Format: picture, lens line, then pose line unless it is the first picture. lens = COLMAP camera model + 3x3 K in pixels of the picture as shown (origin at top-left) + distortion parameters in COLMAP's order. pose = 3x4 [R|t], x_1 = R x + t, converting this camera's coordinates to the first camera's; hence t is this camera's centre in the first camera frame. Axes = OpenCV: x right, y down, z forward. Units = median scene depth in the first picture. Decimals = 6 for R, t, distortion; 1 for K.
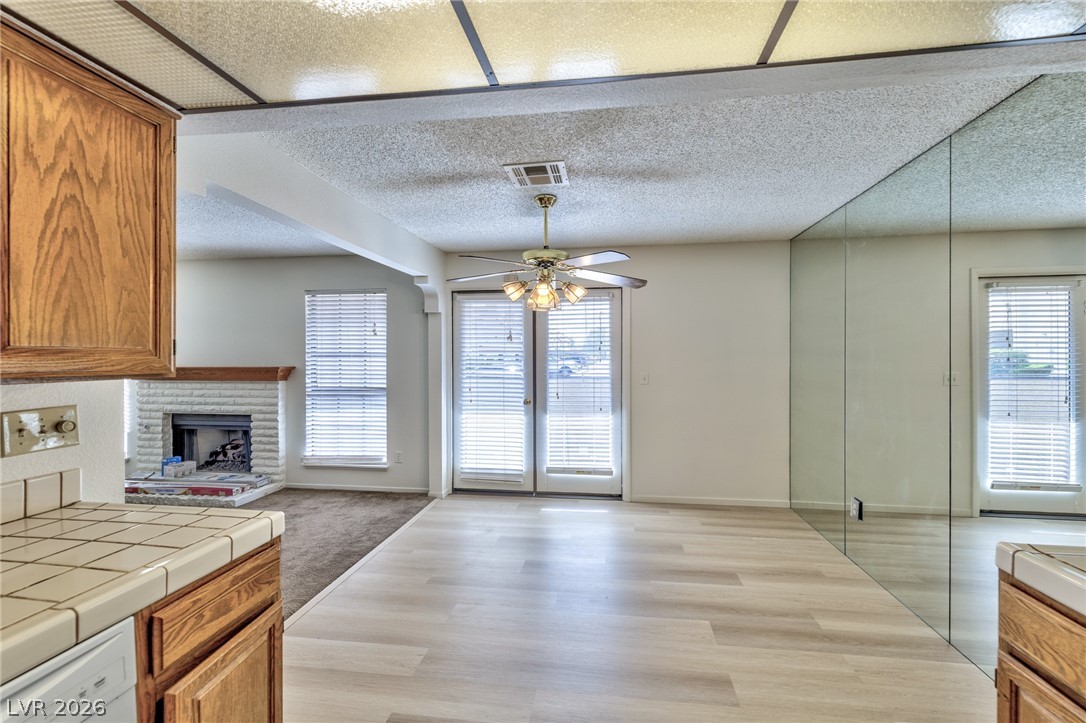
lens RADIAL K [[440.5, 0, 540.0], [0, 440.5, 355.6], [0, 0, 1]] dist [0.000241, -0.000060]
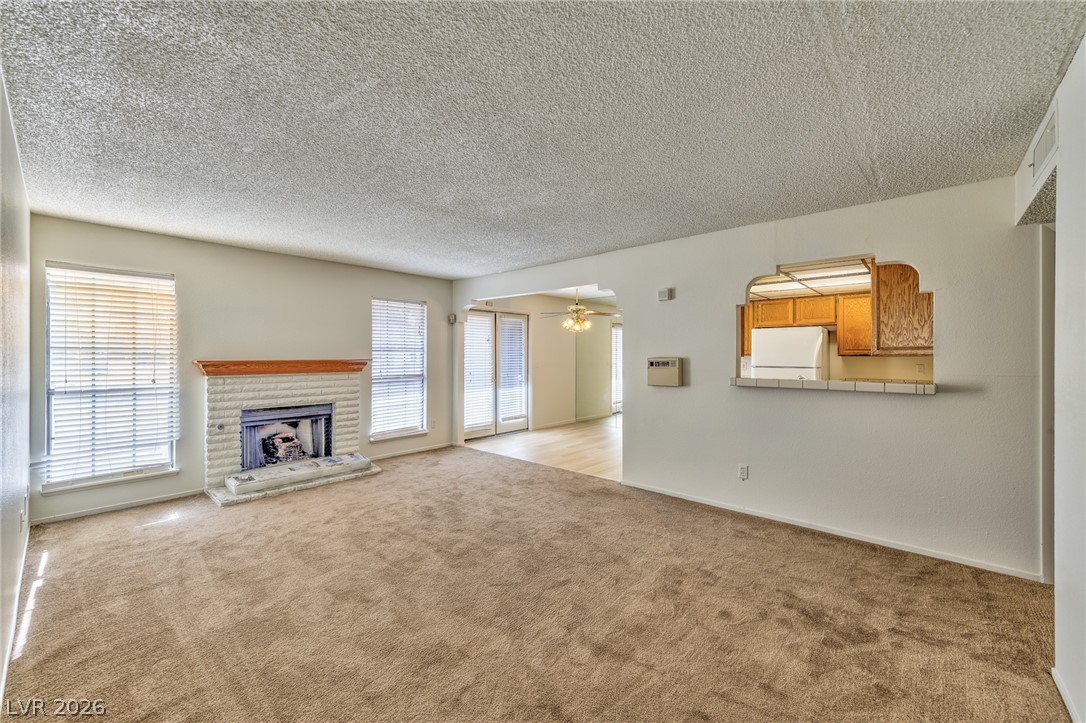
lens RADIAL K [[440.5, 0, 540.0], [0, 440.5, 355.6], [0, 0, 1]] dist [0.000241, -0.000060]
pose [[0.540455, 0.001185, 0.841372, -1.303668], [-0.003524, 0.999993, 0.000855, 0.012402], [-0.841366, -0.003428, 0.540455, -0.035559]]
